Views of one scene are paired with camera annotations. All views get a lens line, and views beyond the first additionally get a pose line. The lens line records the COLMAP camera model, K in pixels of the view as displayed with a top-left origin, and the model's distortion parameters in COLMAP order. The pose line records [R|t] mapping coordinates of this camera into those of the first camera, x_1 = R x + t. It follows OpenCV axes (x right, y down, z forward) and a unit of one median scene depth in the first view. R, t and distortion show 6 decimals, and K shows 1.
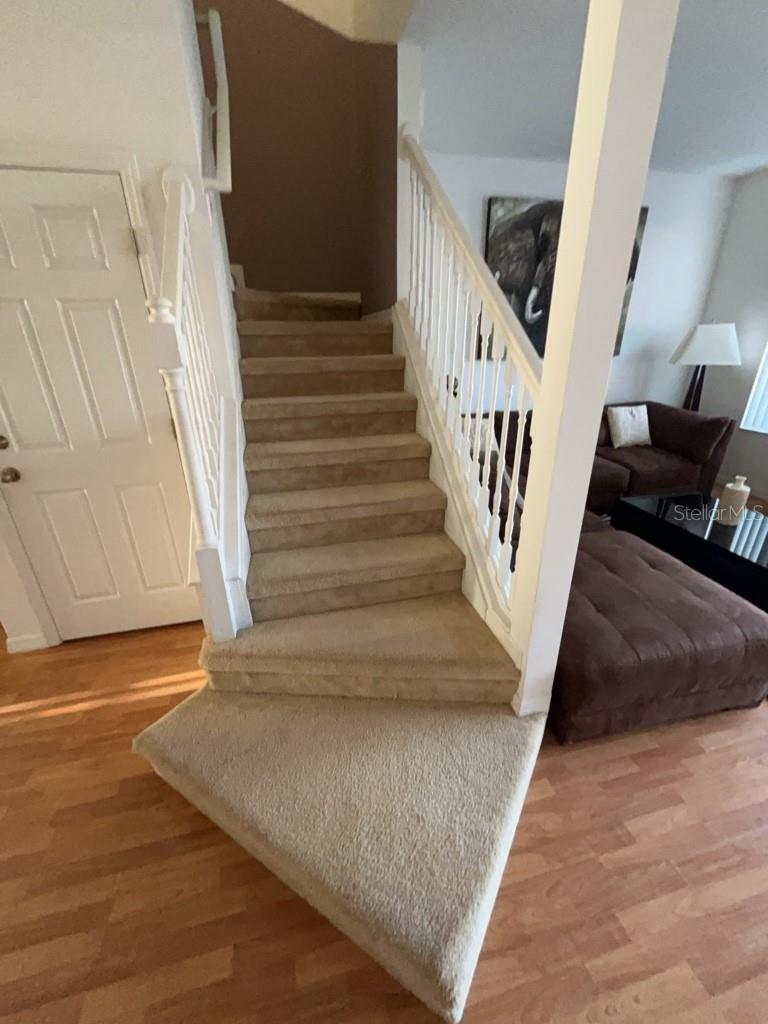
lens RADIAL K [[414.5, 0, 379.8], [0, 414.5, 513.2], [0, 0, 1]] dist [0.000365, -0.000973]
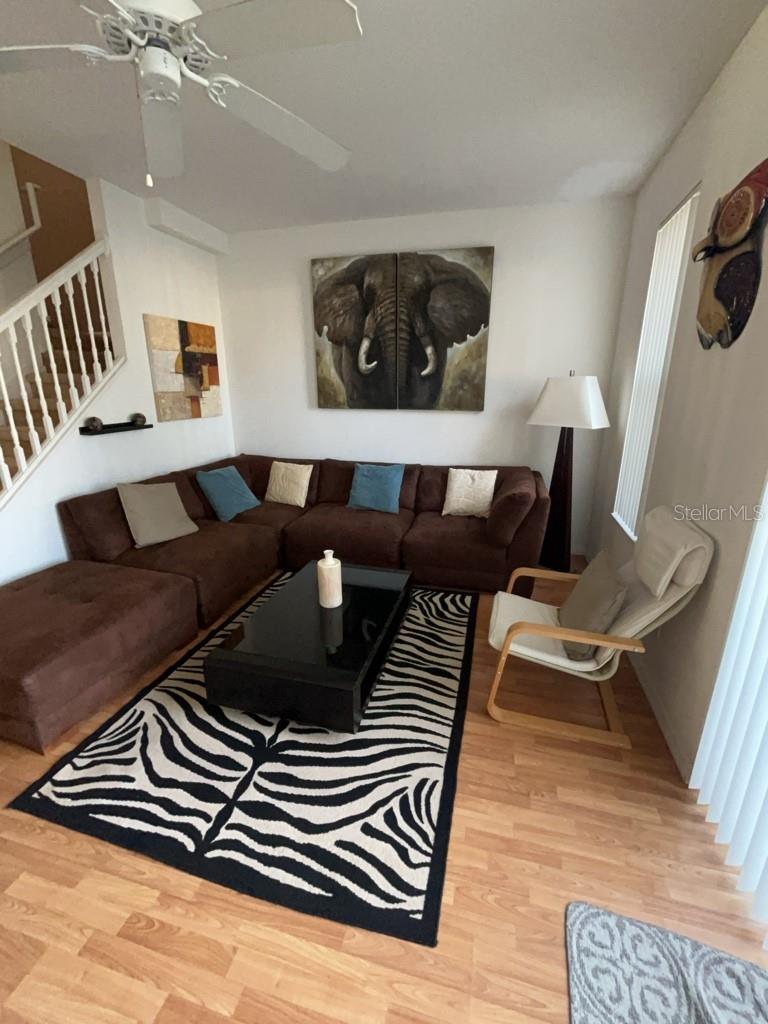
lens RADIAL K [[432.6, 0, 385.4], [0, 432.6, 516.4], [0, 0, 1]] dist [-0.000093, -0.000148]
pose [[0.875736, 0.155172, -0.457175, 0.987825], [-0.198095, 0.979048, -0.047155, -0.101587], [0.440279, 0.131859, 0.888126, 0.180550]]
